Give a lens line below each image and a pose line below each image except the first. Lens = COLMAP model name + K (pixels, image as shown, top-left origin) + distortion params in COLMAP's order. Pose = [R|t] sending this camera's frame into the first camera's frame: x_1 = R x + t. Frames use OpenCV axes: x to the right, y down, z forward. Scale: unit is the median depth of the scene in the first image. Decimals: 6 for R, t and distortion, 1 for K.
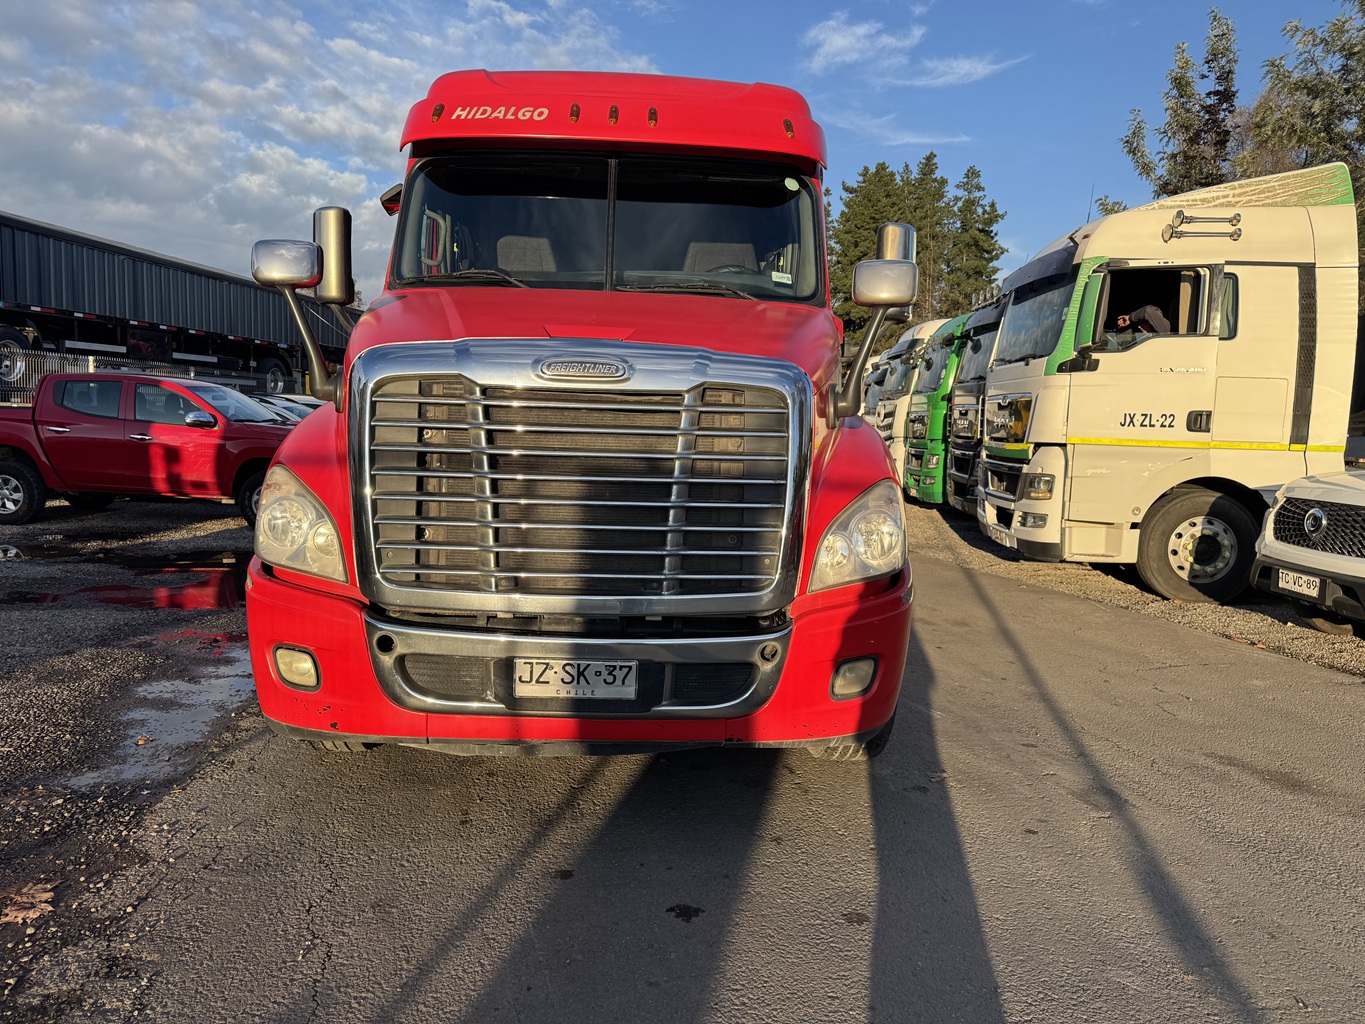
lens RADIAL K [[943.2, 0, 682.5], [0, 943.2, 512.0], [0, 0, 1]] dist [0.106500, -0.137762]
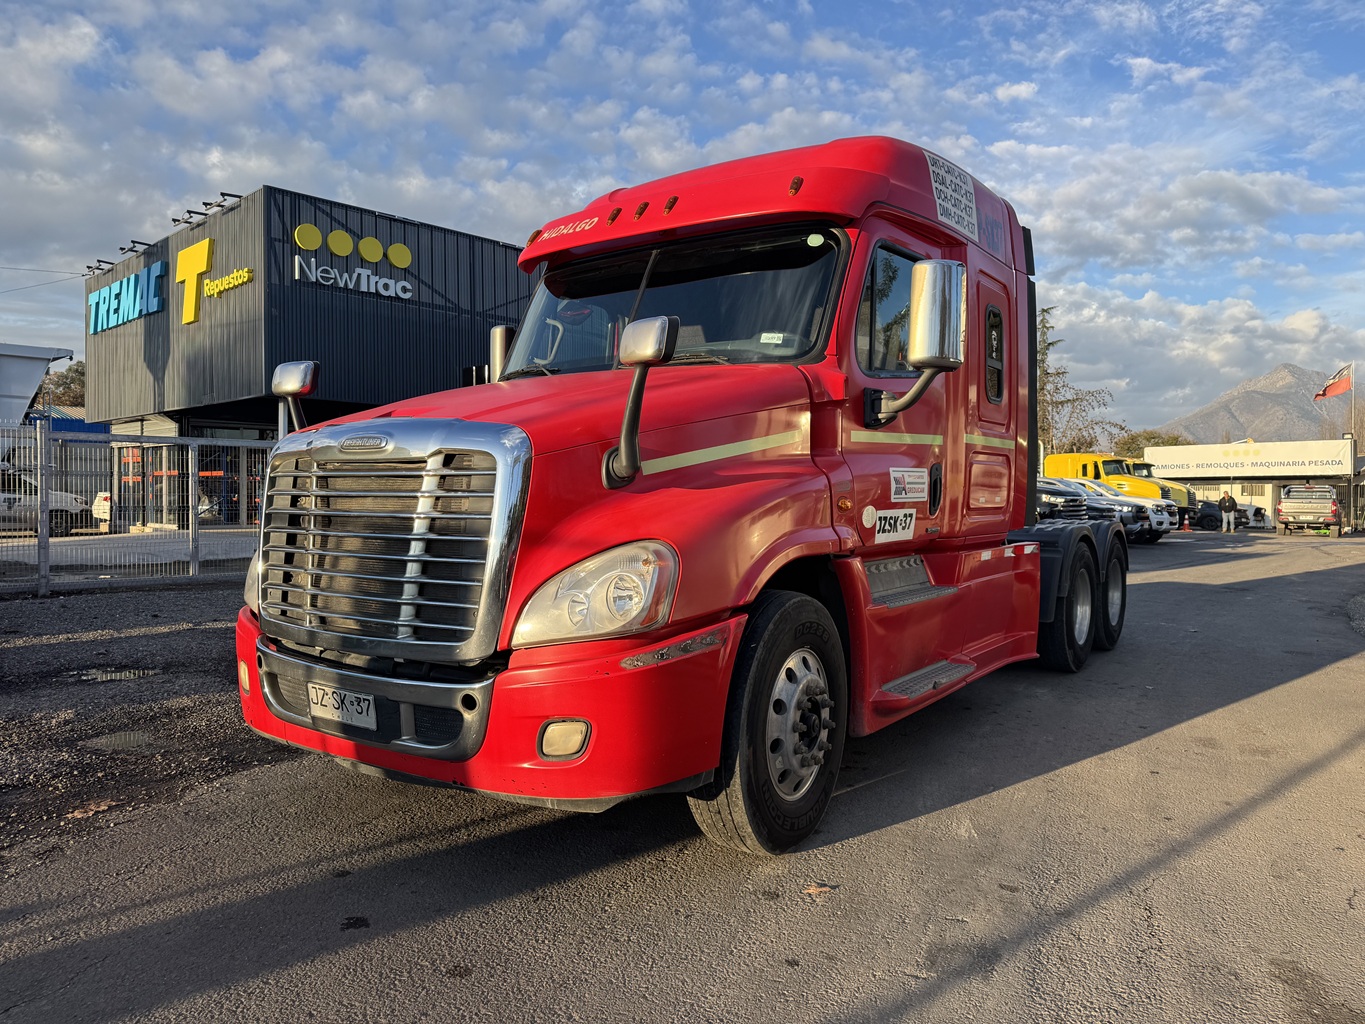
lens RADIAL K [[942.8, 0, 682.5], [0, 942.8, 512.0], [0, 0, 1]] dist [0.008867, 0.000532]
pose [[0.798514, -0.013644, -0.601821, 0.890109], [-0.038875, 0.996487, -0.074172, 0.007743], [0.600719, 0.082623, 0.795179, 0.289515]]
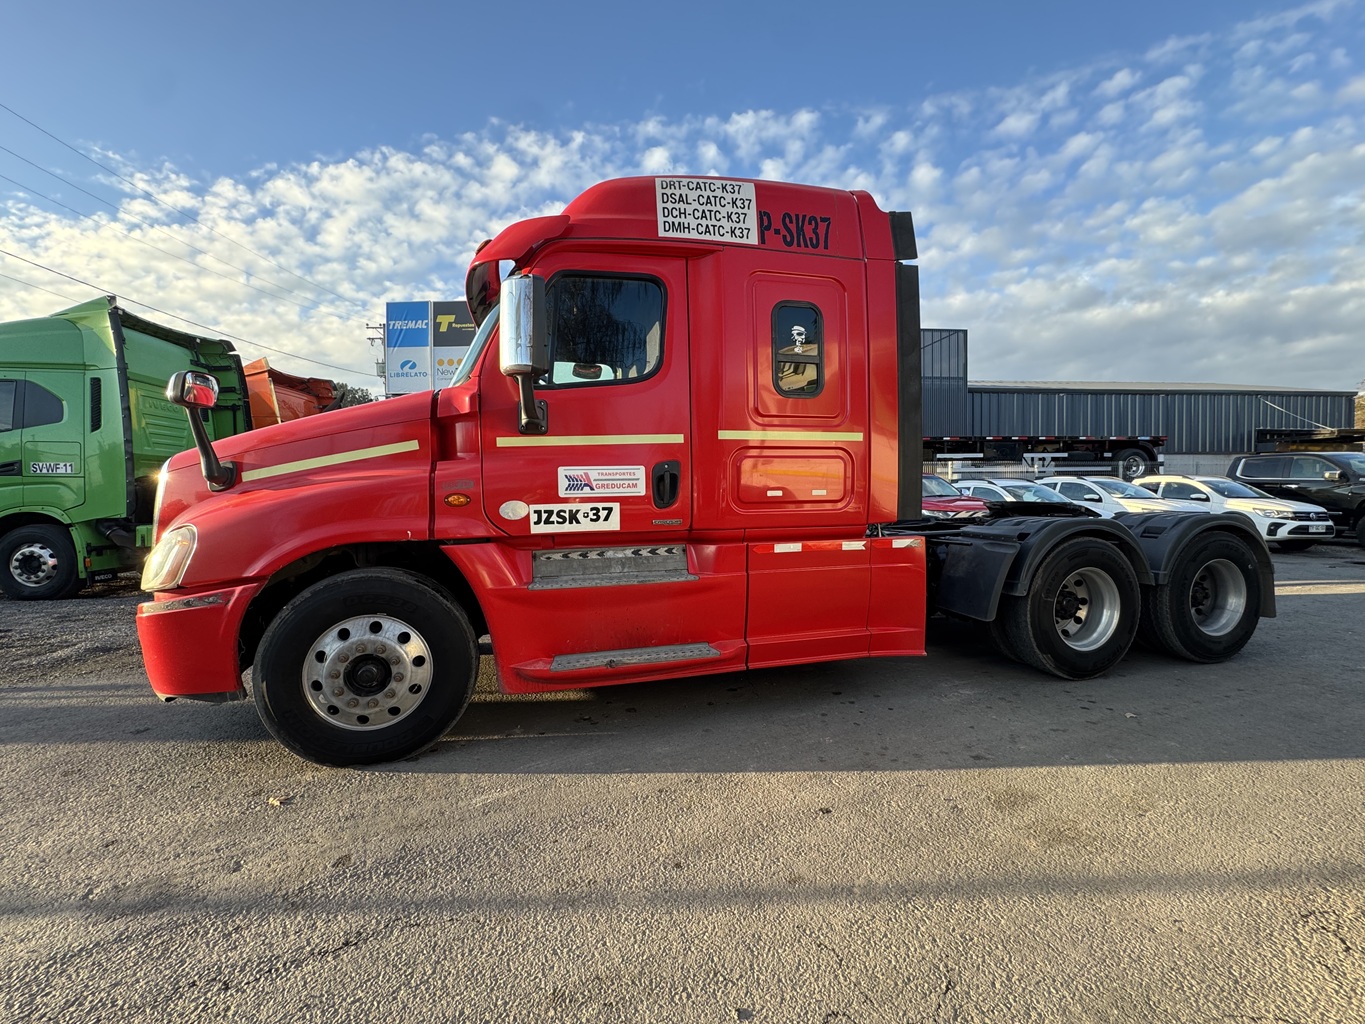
lens RADIAL K [[555.0, 0, 682.5], [0, 555.0, 512.0], [0, 0, 1]] dist [-0.002434, -0.000255]
pose [[0.225594, -0.000481, -0.974221, 1.293452], [-0.072954, 0.997184, -0.017386, -0.103453], [0.971486, 0.074995, 0.224923, 1.662572]]
